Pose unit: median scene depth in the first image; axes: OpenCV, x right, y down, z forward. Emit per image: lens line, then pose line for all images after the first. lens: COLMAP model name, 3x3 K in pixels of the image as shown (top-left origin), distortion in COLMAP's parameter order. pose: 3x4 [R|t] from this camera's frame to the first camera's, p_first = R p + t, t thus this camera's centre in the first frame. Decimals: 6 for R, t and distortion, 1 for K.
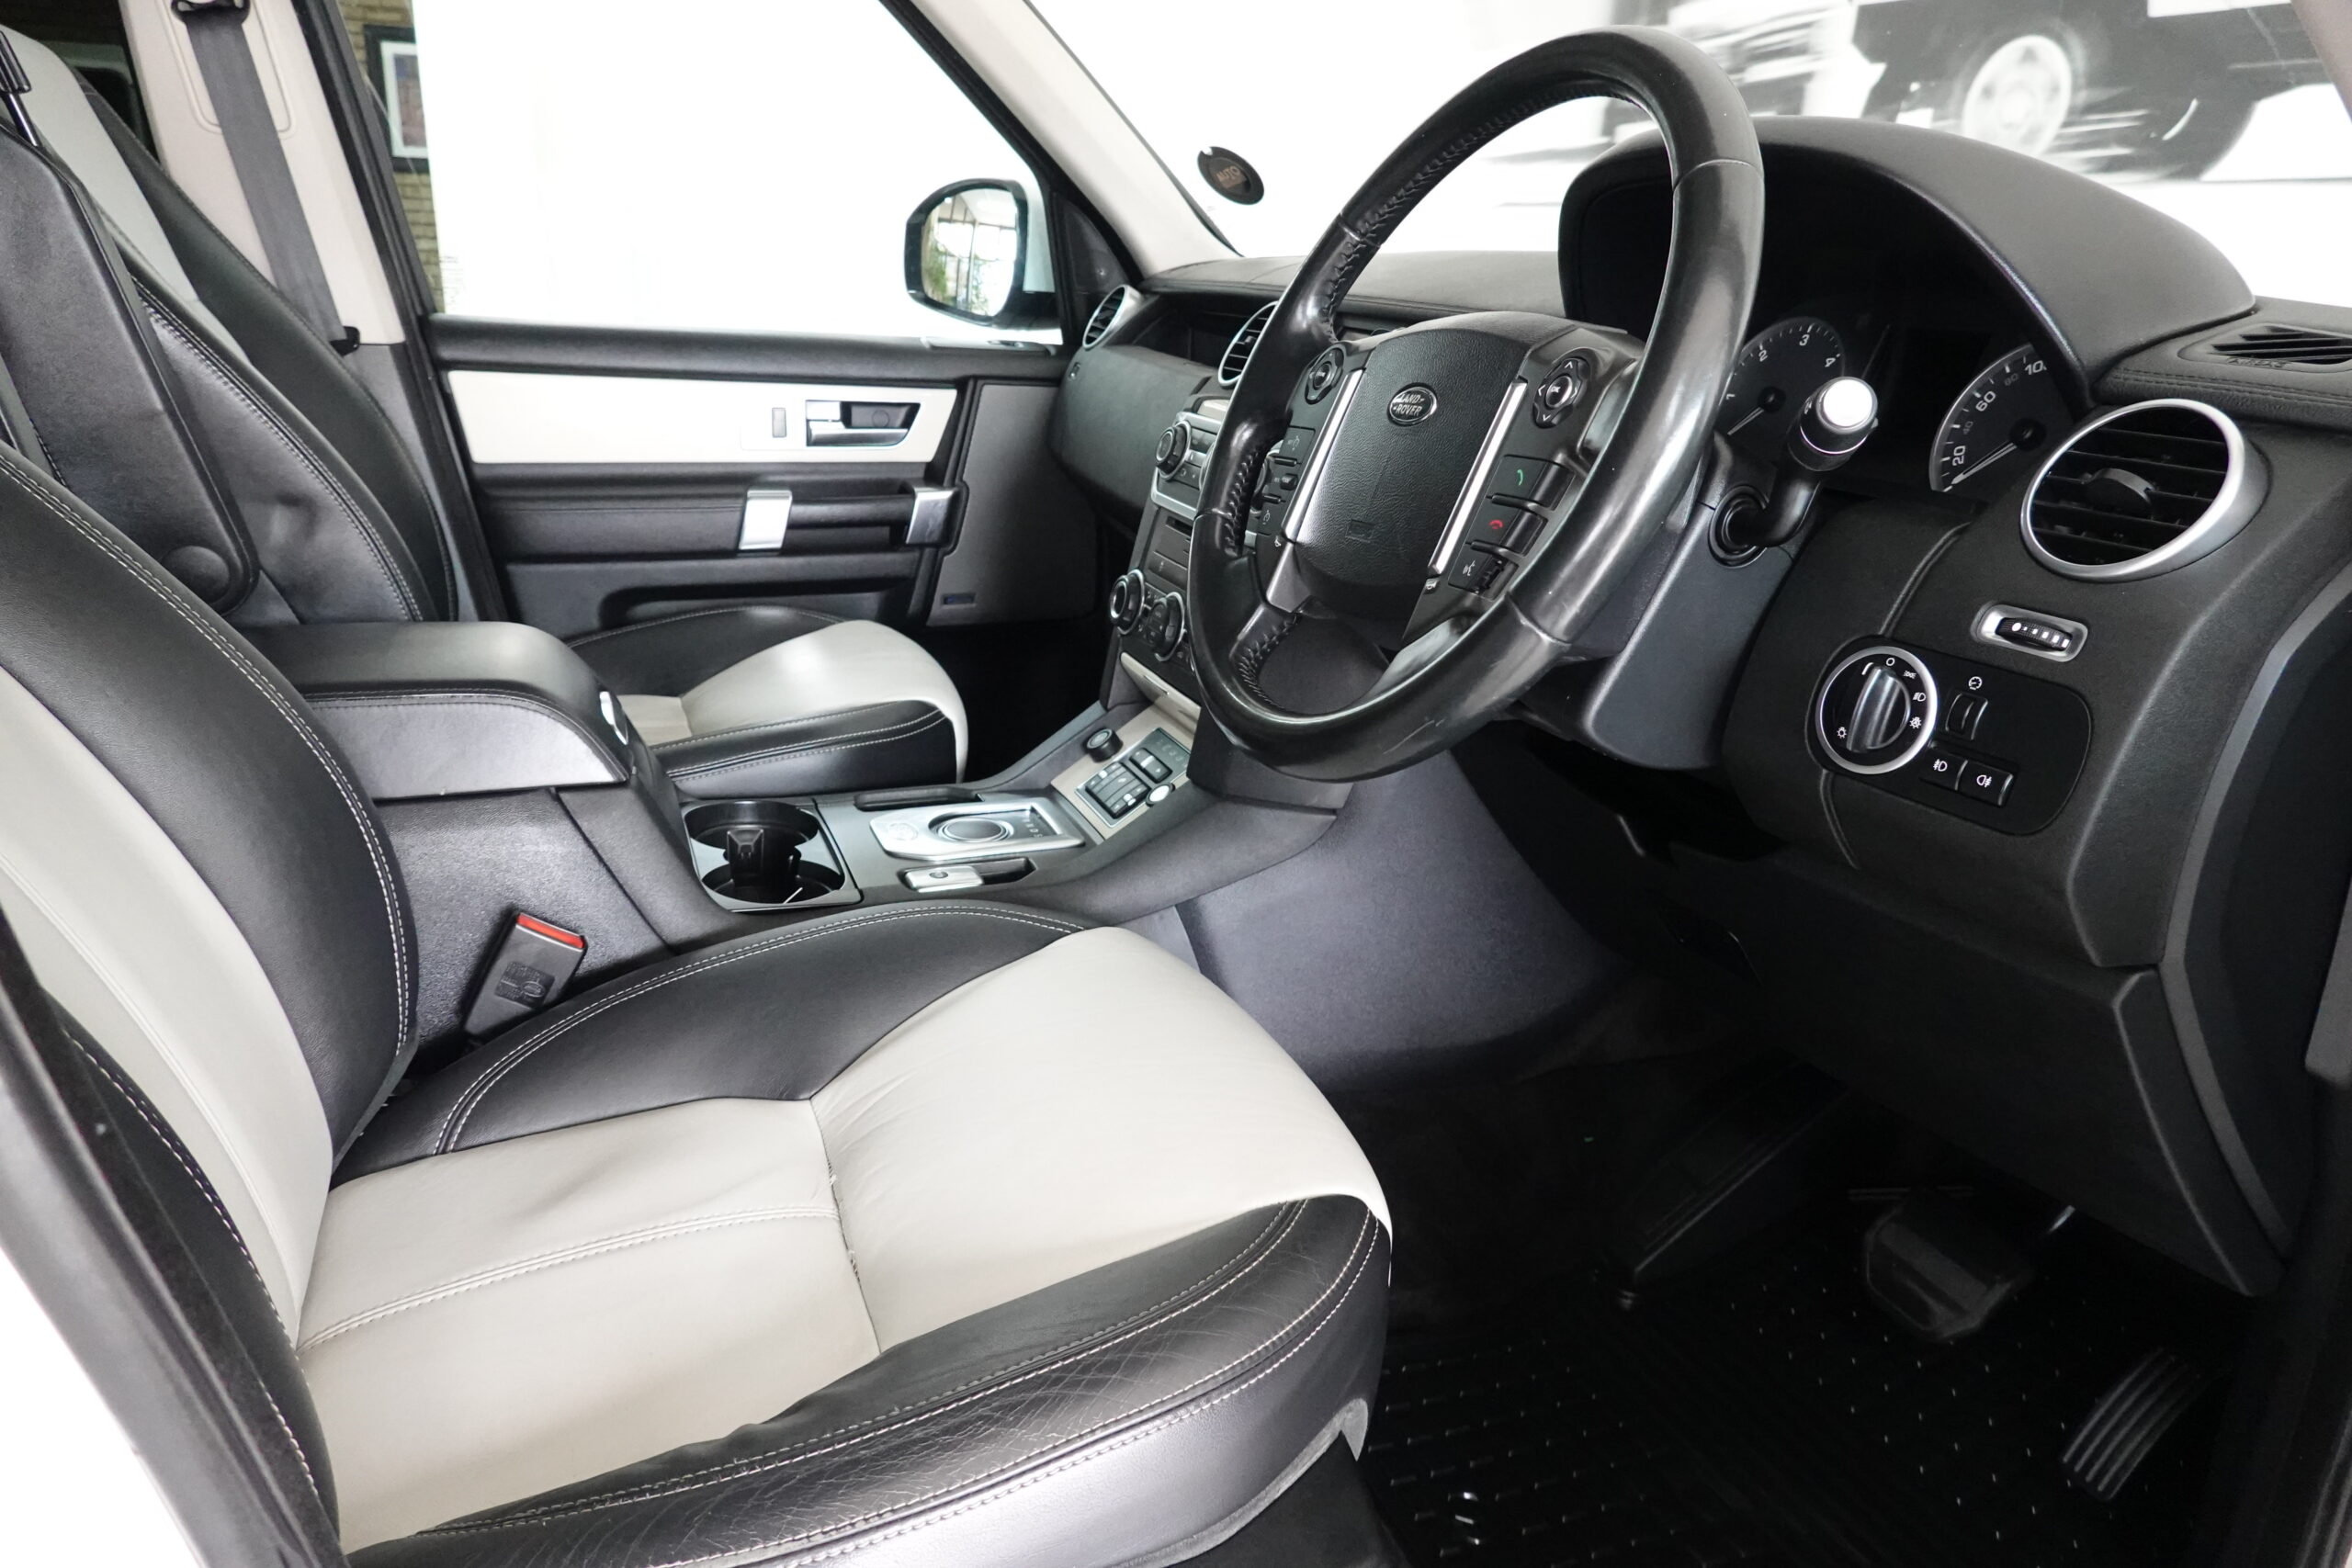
lens RADIAL K [[1585.2, 0, 1176.0], [0, 1585.2, 784.0], [0, 0, 1]] dist [0.001509, 0.009412]
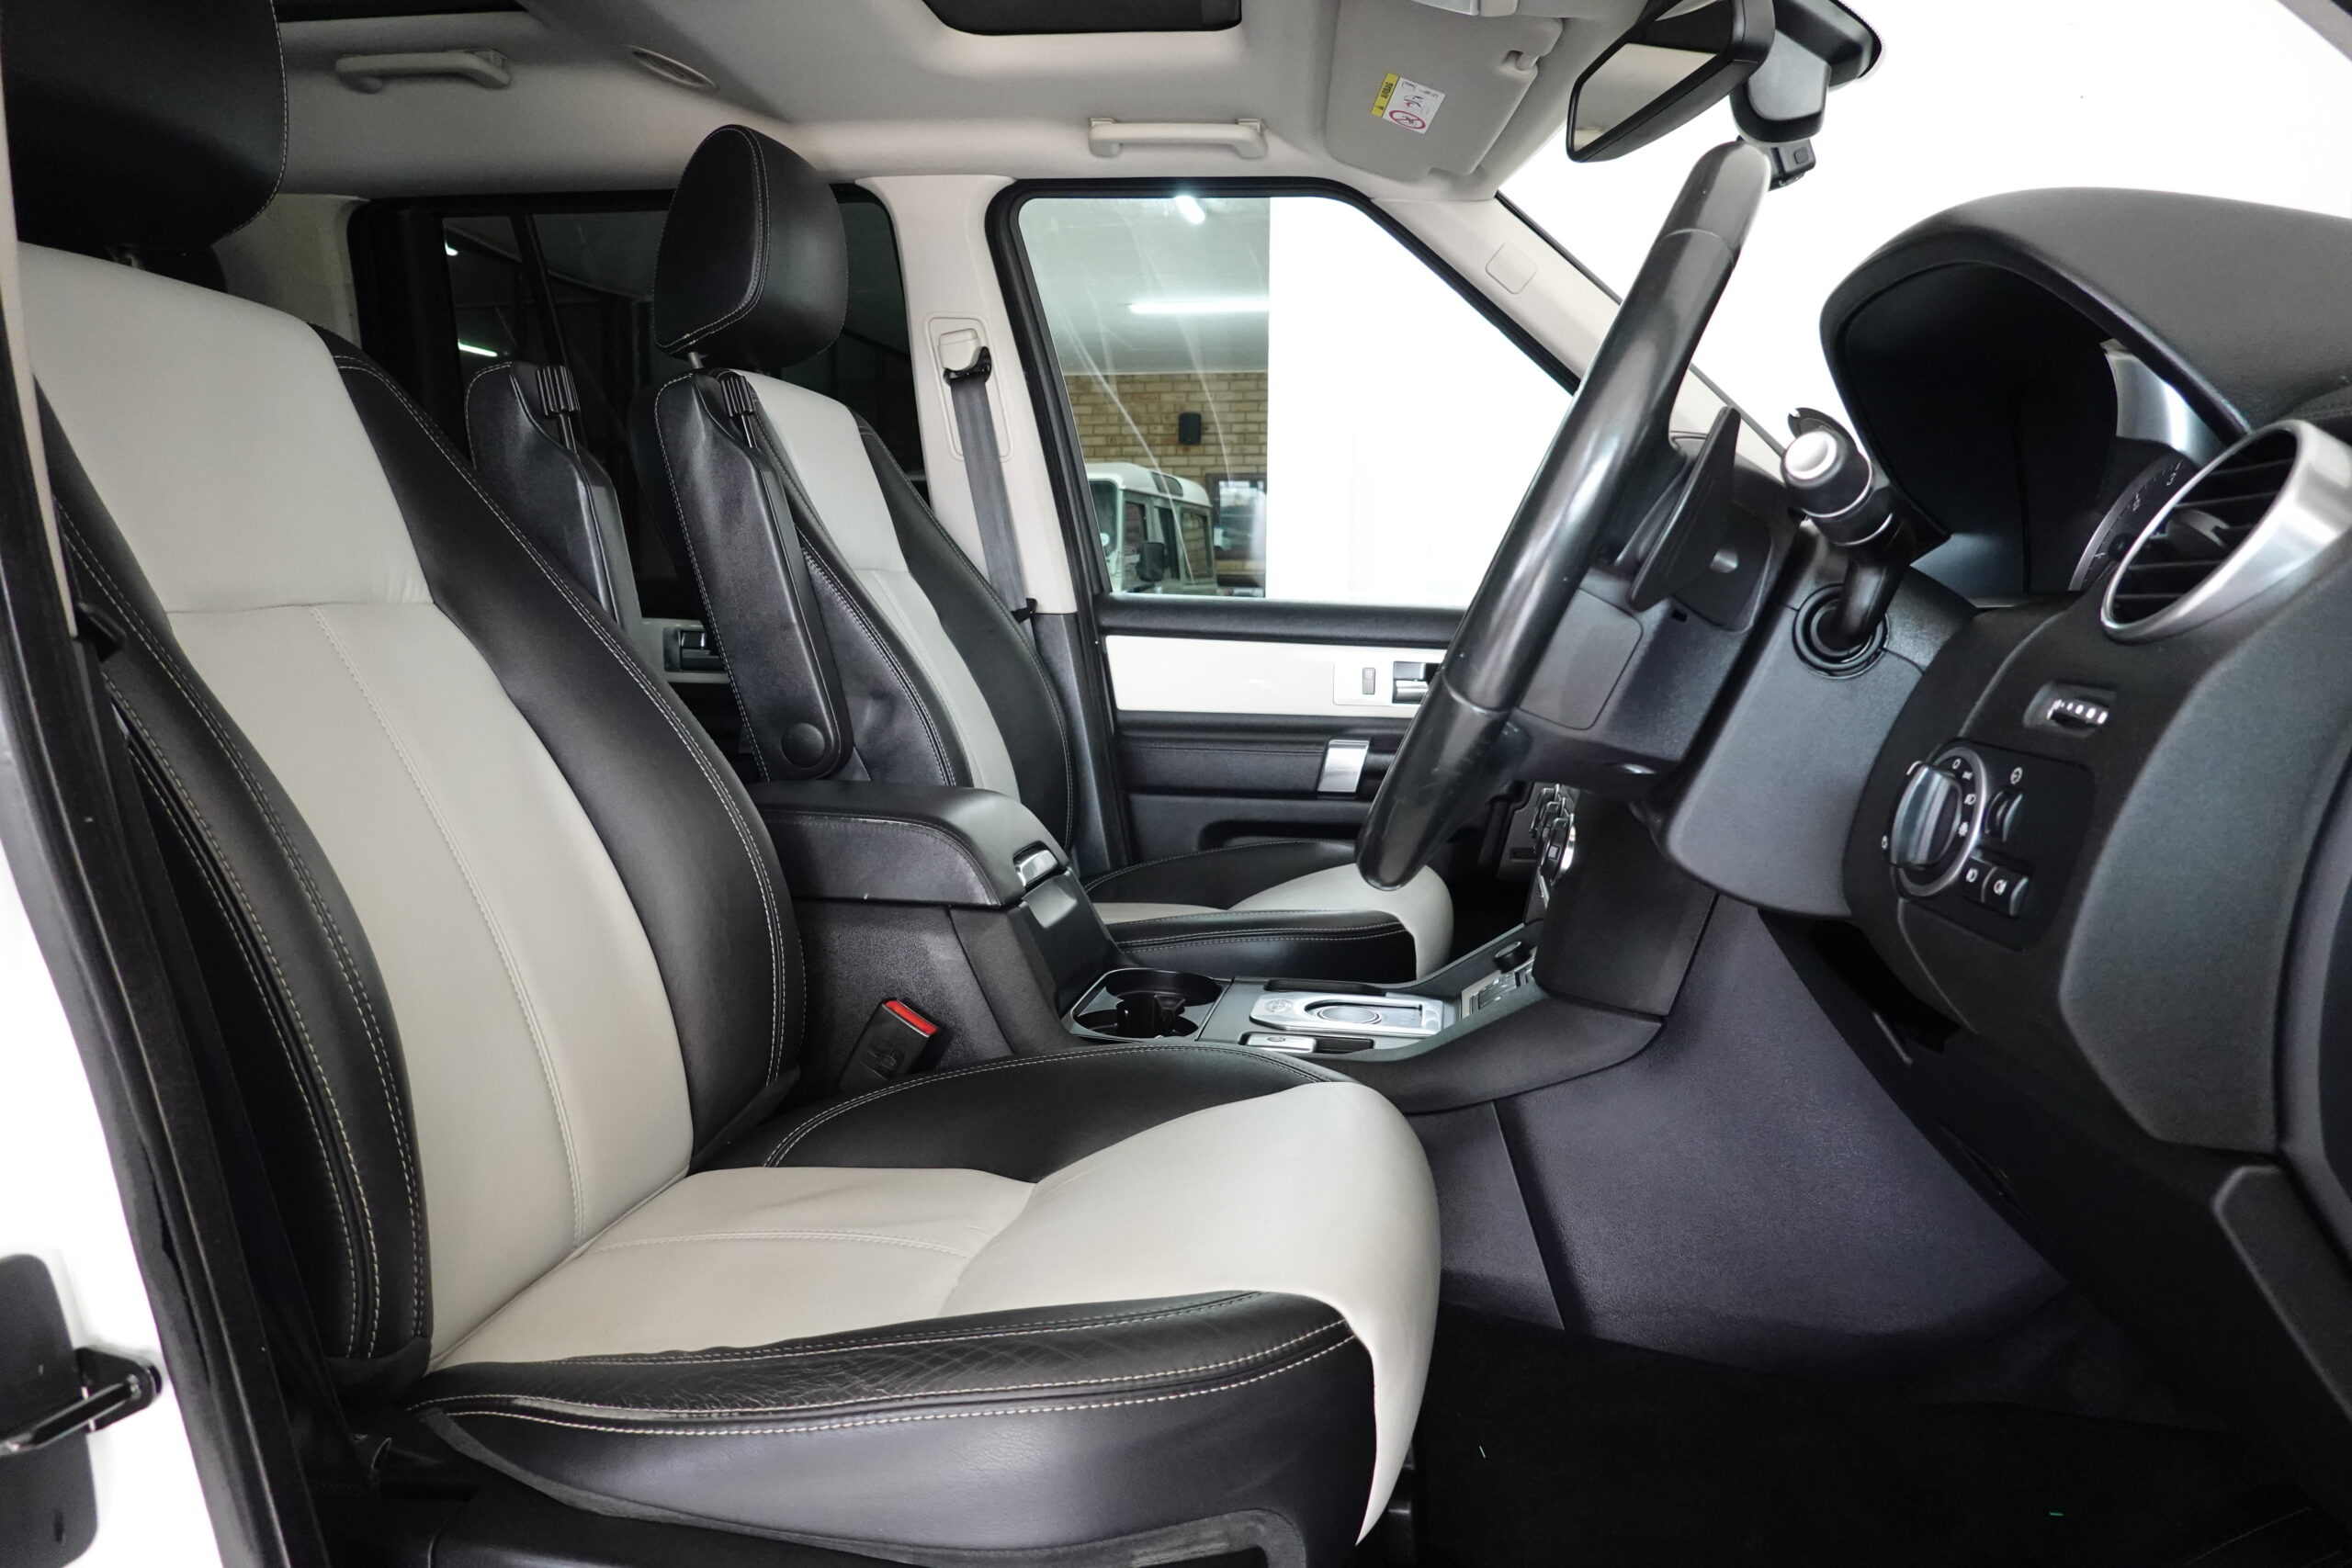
lens RADIAL K [[1585.2, 0, 1176.0], [0, 1585.2, 784.0], [0, 0, 1]] dist [0.001509, 0.009412]
pose [[0.844109, 0.028451, -0.535416, 0.331207], [-0.147688, 0.972299, -0.181171, 0.087817], [0.515430, 0.232003, 0.824928, 0.058848]]
